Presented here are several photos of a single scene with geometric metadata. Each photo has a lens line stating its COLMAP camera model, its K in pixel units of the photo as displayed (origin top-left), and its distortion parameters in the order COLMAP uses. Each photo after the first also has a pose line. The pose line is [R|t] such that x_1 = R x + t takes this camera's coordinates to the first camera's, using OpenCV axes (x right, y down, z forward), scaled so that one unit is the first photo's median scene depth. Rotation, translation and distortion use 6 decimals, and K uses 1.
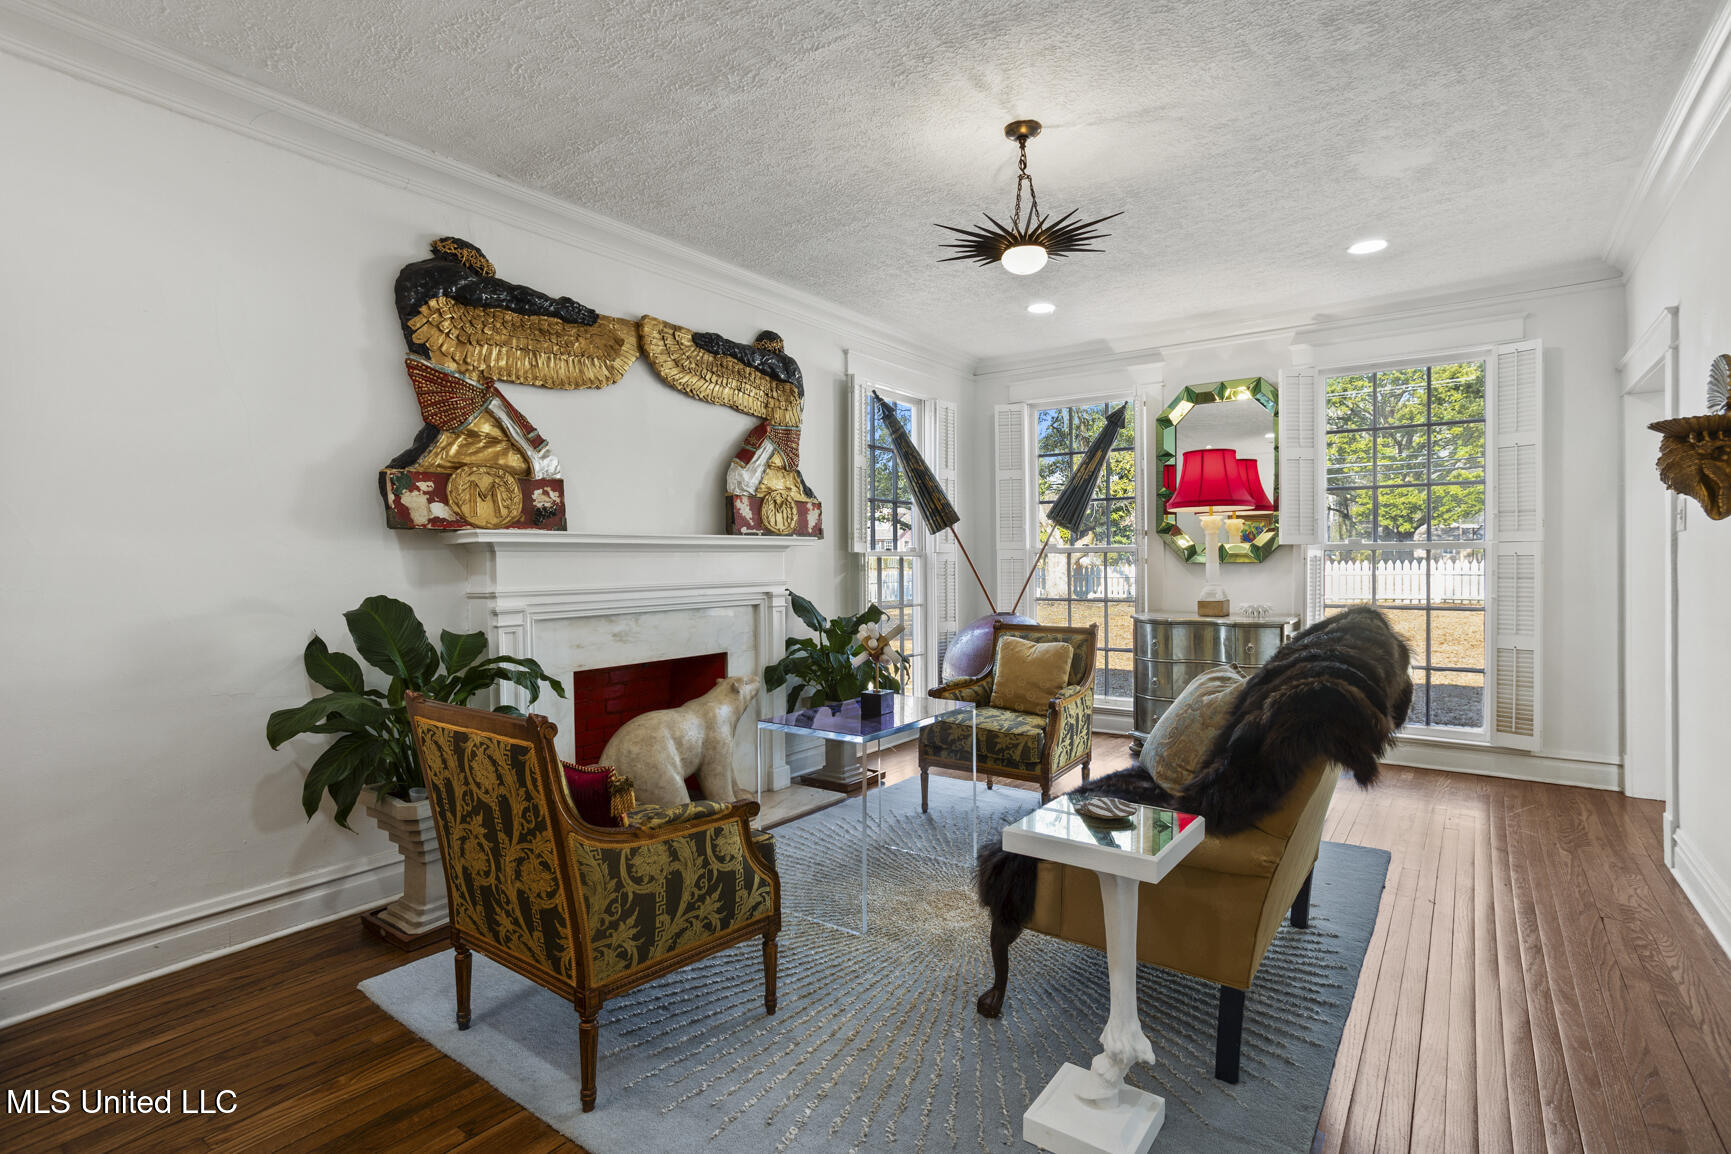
lens RADIAL K [[852.9, 0, 876.5], [0, 852.9, 573.5], [0, 0, 1]] dist [0.002590, 0.001025]
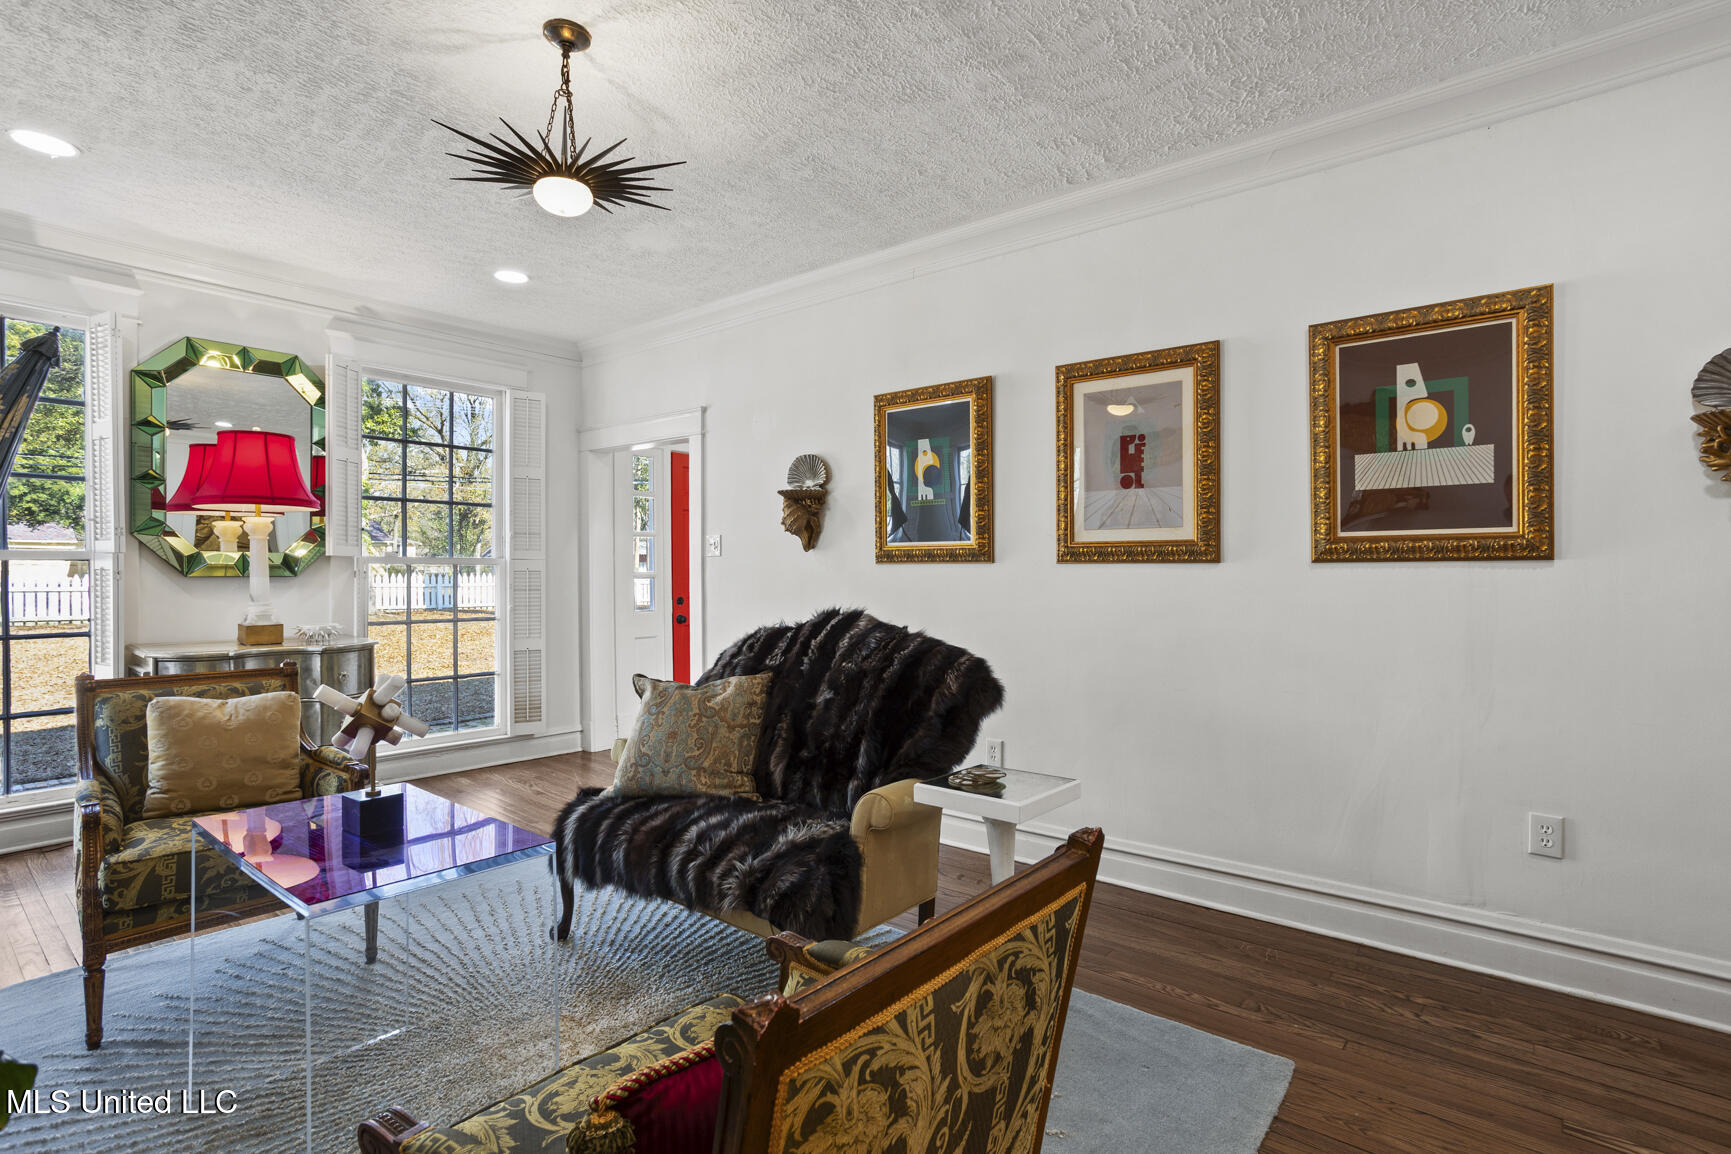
lens RADIAL K [[852.9, 0, 877.4], [0, 852.9, 574.9], [0, 0, 1]] dist [0.002590, 0.001025]
pose [[0.073417, 0.003927, 0.997294, -0.643286], [0.012997, 0.999904, -0.004894, -0.005464], [-0.997217, 0.013321, 0.073358, 0.698692]]
